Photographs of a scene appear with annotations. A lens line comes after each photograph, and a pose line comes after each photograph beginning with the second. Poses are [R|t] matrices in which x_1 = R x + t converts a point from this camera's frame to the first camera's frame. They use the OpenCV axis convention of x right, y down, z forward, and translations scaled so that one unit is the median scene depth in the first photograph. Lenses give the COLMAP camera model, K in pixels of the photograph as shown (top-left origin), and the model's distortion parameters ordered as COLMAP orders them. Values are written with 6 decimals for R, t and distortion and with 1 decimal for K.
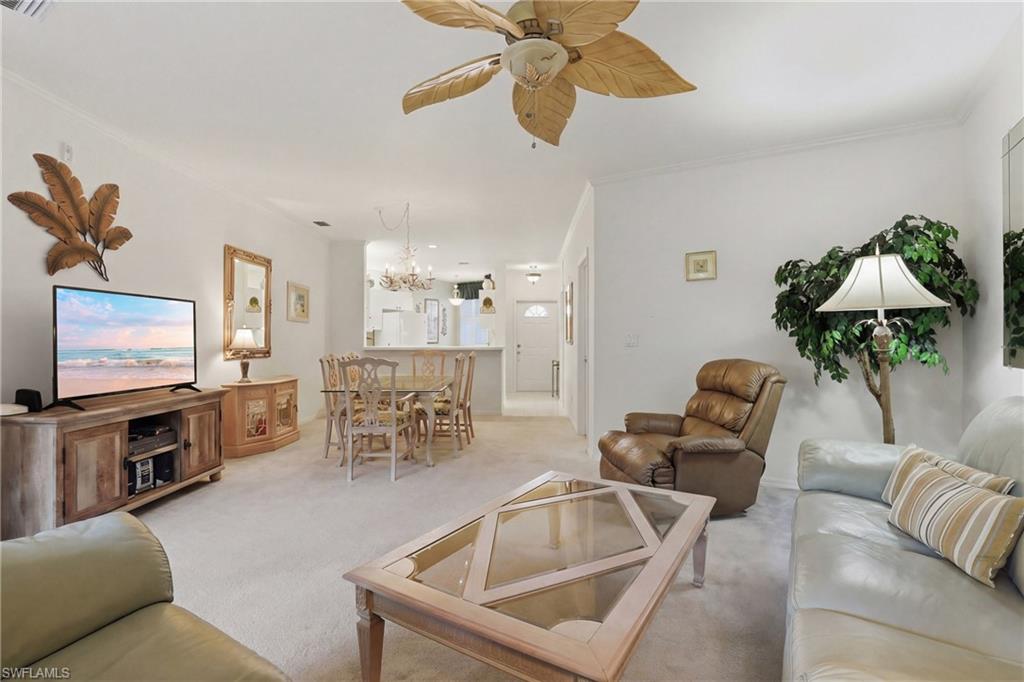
lens RADIAL K [[473.4, 0, 521.9], [0, 473.4, 344.4], [0, 0, 1]] dist [-0.032953, 0.002204]
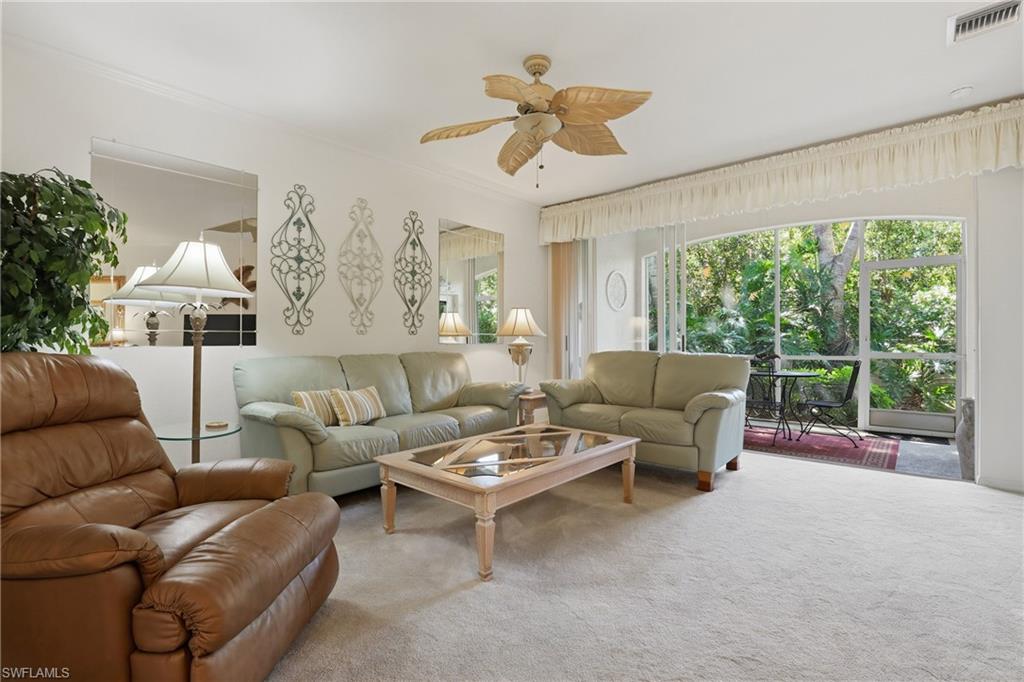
lens RADIAL K [[473.4, 0, 515.6], [0, 473.4, 339.8], [0, 0, 1]] dist [-0.032953, 0.002204]
pose [[-0.982584, -0.001076, 0.185817, -0.103784], [0.001387, 0.999913, 0.013126, 0.013744], [-0.185815, 0.013155, -0.982497, 1.409732]]
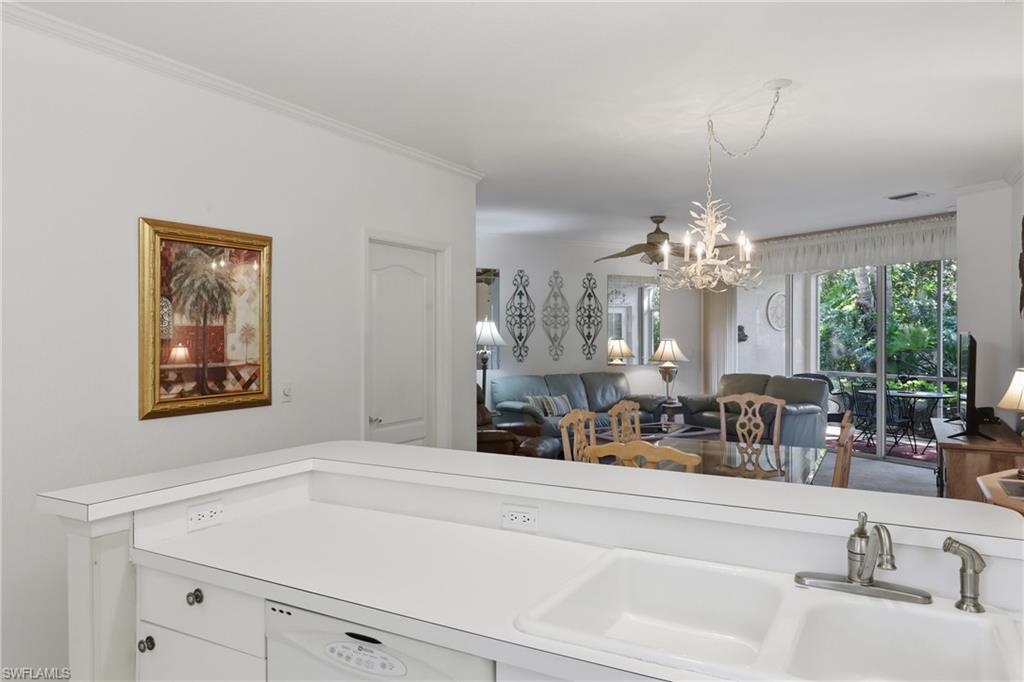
lens RADIAL K [[693.1, 0, 508.1], [0, 693.1, 337.7], [0, 0, 1]] dist [0.000133, -0.000818]
pose [[-0.872663, -0.002914, 0.488314, -0.652782], [0.005890, 0.999847, 0.016493, -0.120743], [-0.488288, 0.017269, -0.872512, 2.755008]]
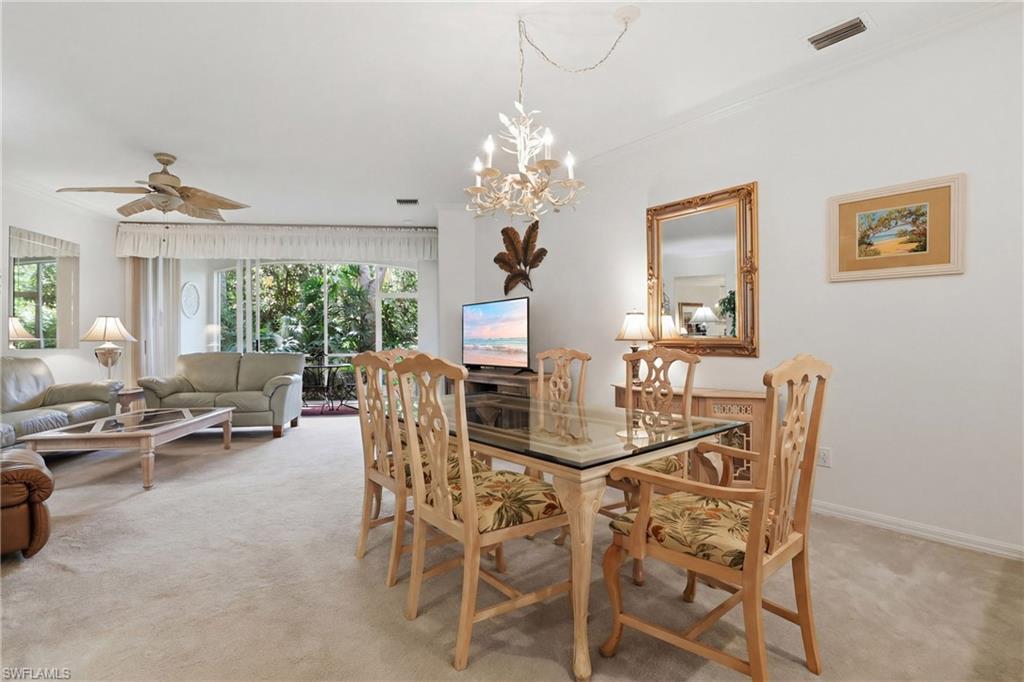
lens RADIAL K [[473.4, 0, 510.4], [0, 473.4, 337.7], [0, 0, 1]] dist [-0.032953, 0.002204]
pose [[-0.777697, -0.000447, -0.628639, 0.072782], [-0.001593, 0.999998, 0.001259, 0.005522], [0.628637, 0.001981, -0.777696, 2.094863]]
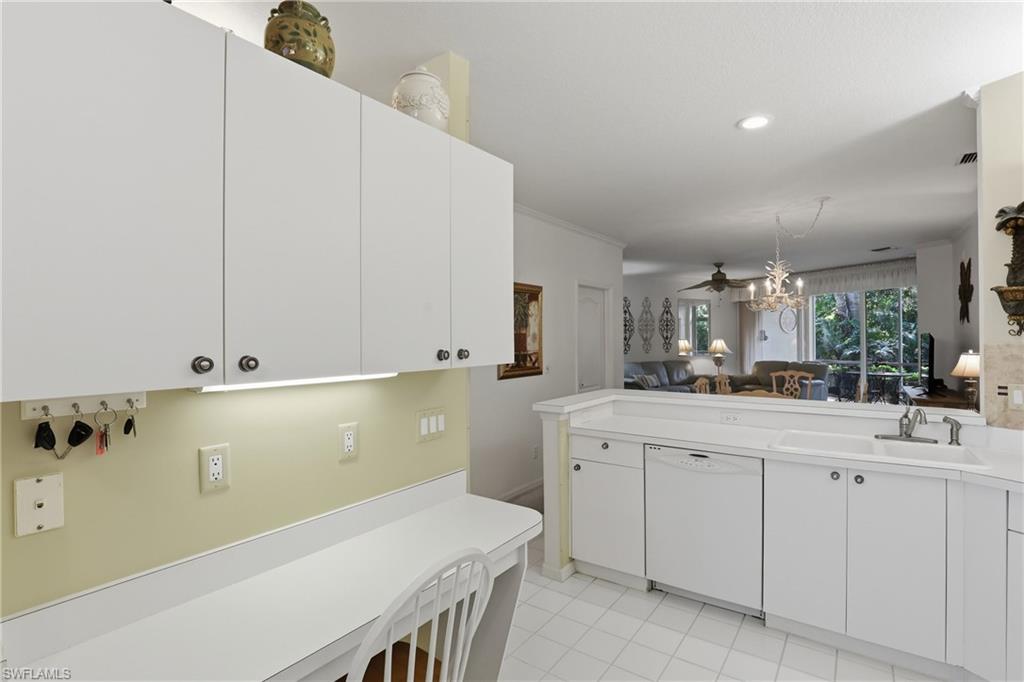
lens RADIAL K [[473.4, 0, 512.6], [0, 473.4, 338.3], [0, 0, 1]] dist [-0.032953, 0.002204]
pose [[-0.805528, 0.005517, 0.592532, -0.569478], [0.015498, 0.999811, 0.011760, -0.125650], [-0.592355, 0.018656, -0.805461, 3.187631]]
